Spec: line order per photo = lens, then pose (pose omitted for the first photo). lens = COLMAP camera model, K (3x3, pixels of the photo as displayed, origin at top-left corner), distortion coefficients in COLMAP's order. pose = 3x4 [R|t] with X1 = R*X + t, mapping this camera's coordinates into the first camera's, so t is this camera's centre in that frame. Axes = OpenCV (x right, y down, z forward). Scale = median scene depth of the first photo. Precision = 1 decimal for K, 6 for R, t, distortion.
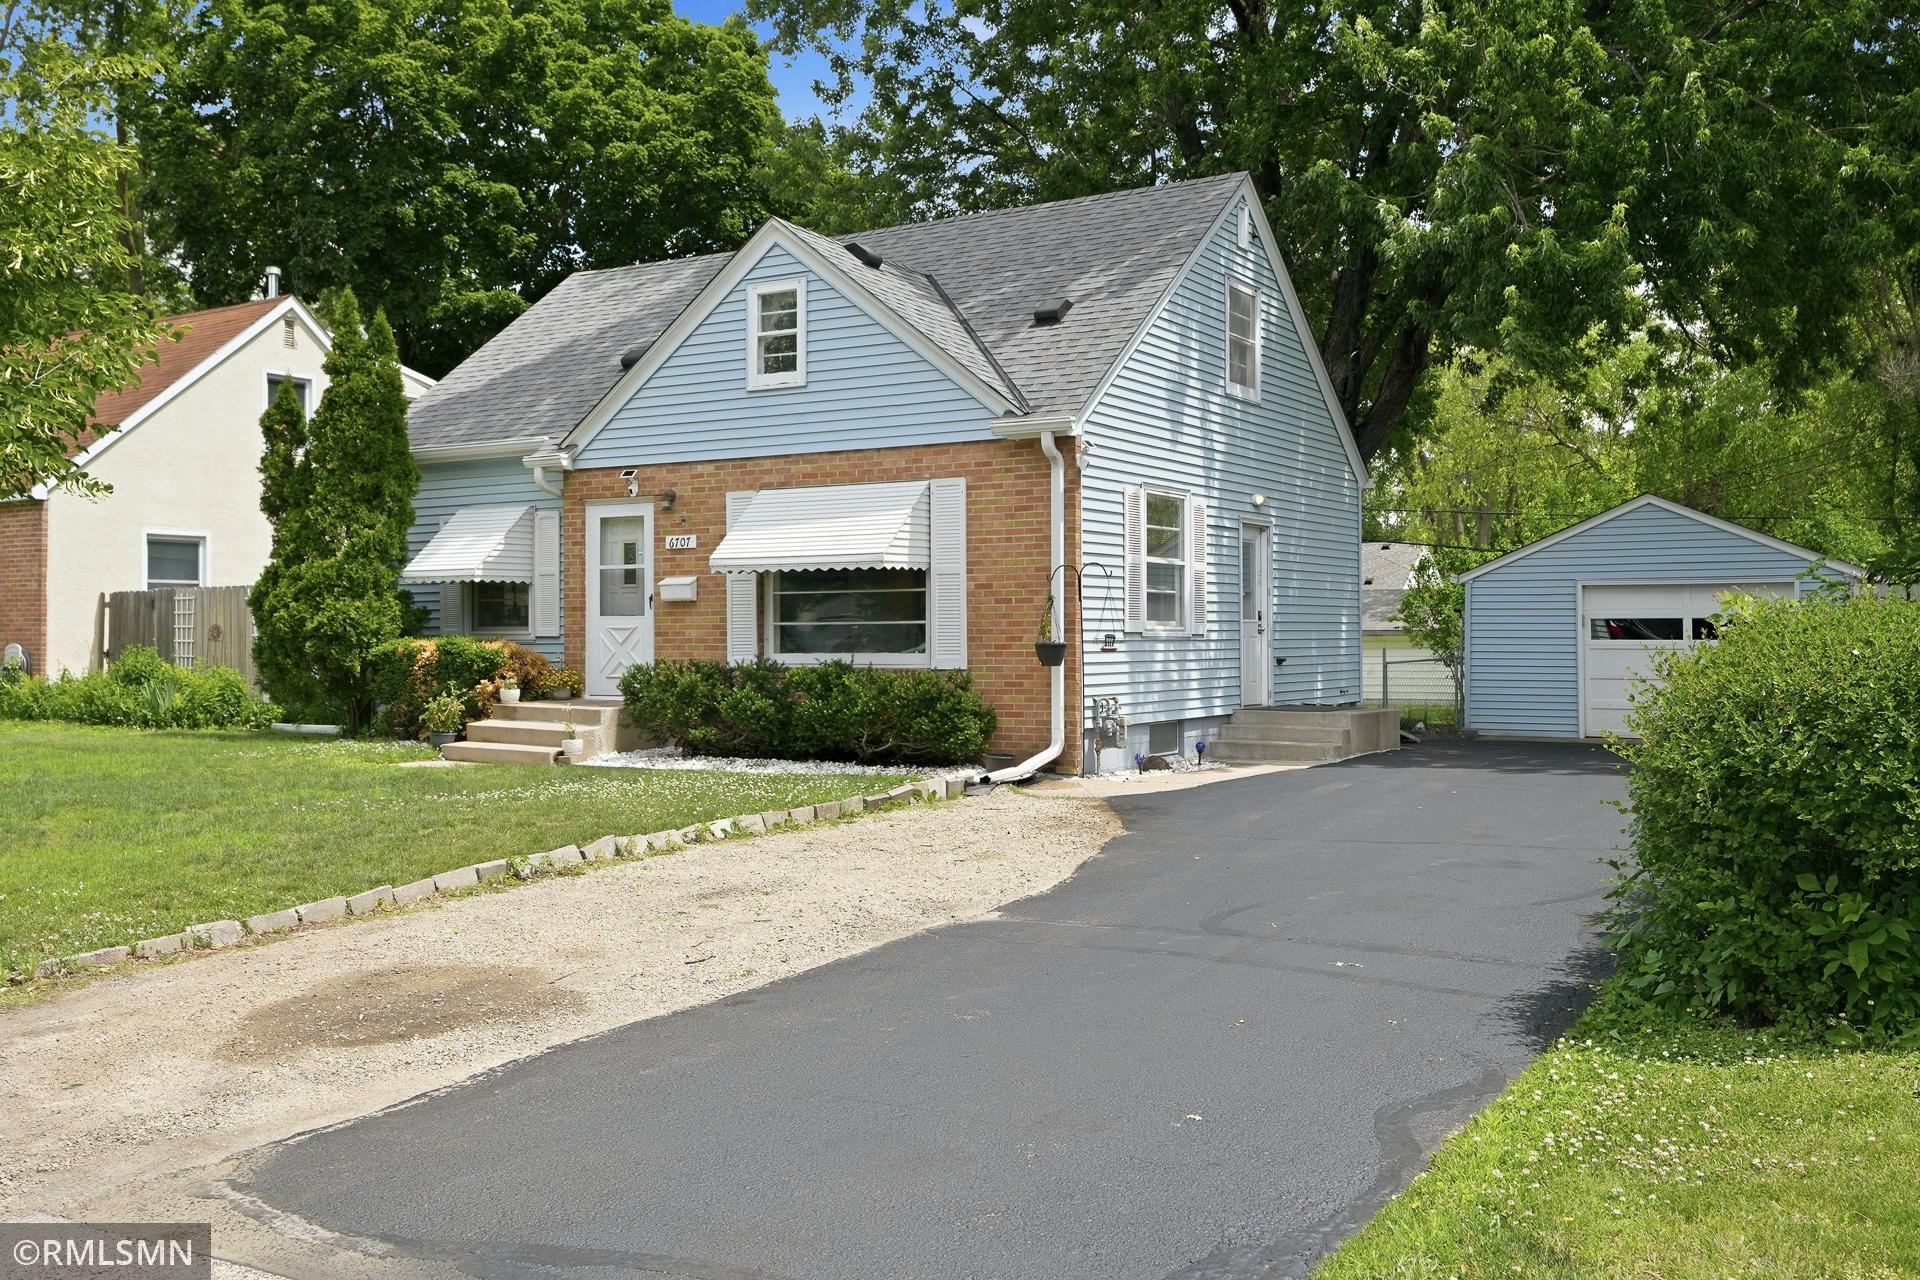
lens RADIAL K [[1767.7, 0, 960.0], [0, 1767.7, 640.0], [0, 0, 1]] dist [-0.001207, -0.000103]
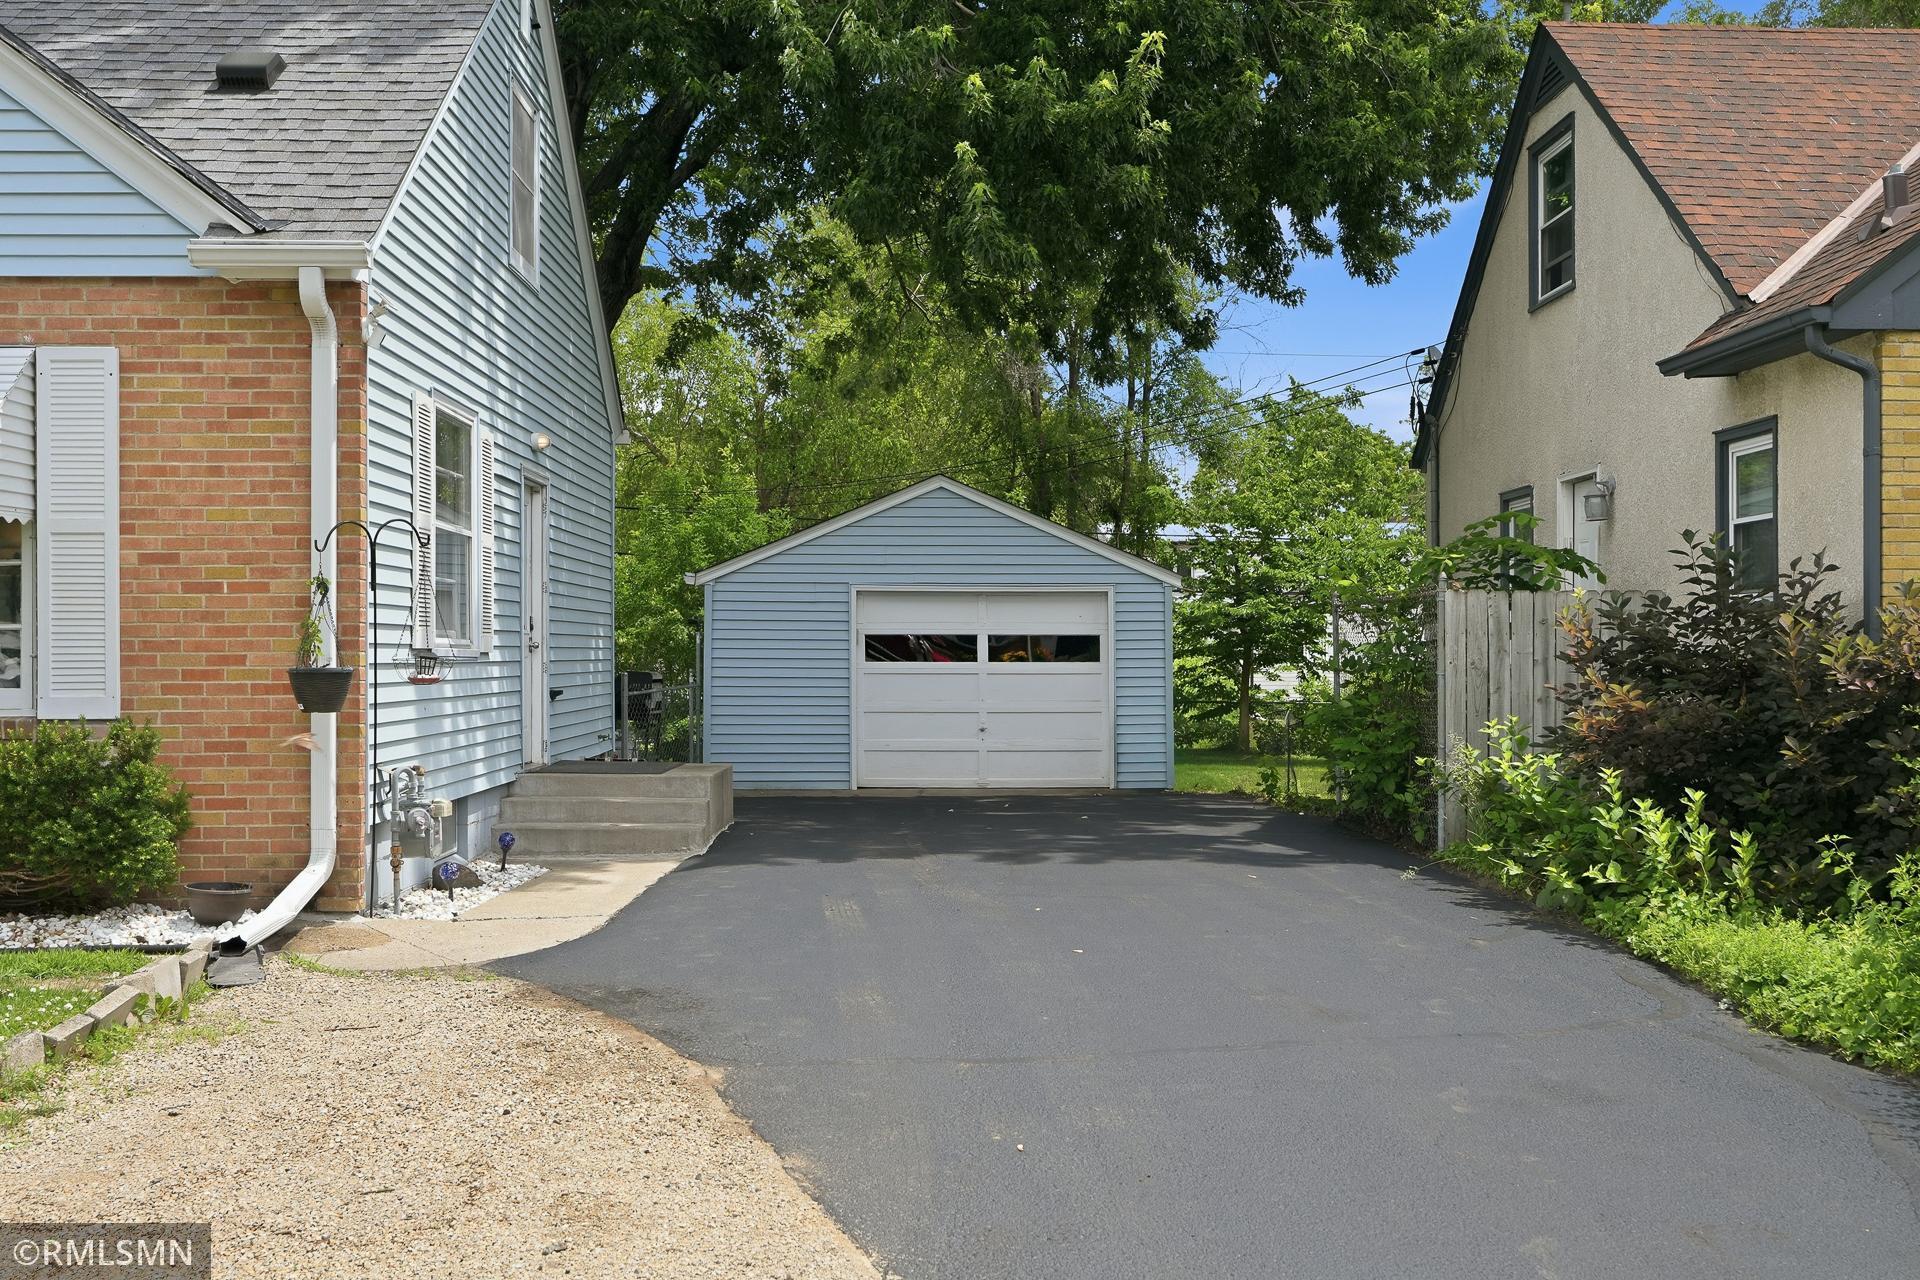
lens RADIAL K [[1938.1, 0, 957.5], [0, 1938.1, 667.5], [0, 0, 1]] dist [0.013190, 0.006368]
pose [[0.840888, 0.000639, 0.541208, -0.098904], [-0.003101, 0.999989, 0.003637, -0.001215], [-0.541200, -0.004737, 0.840881, 0.393931]]
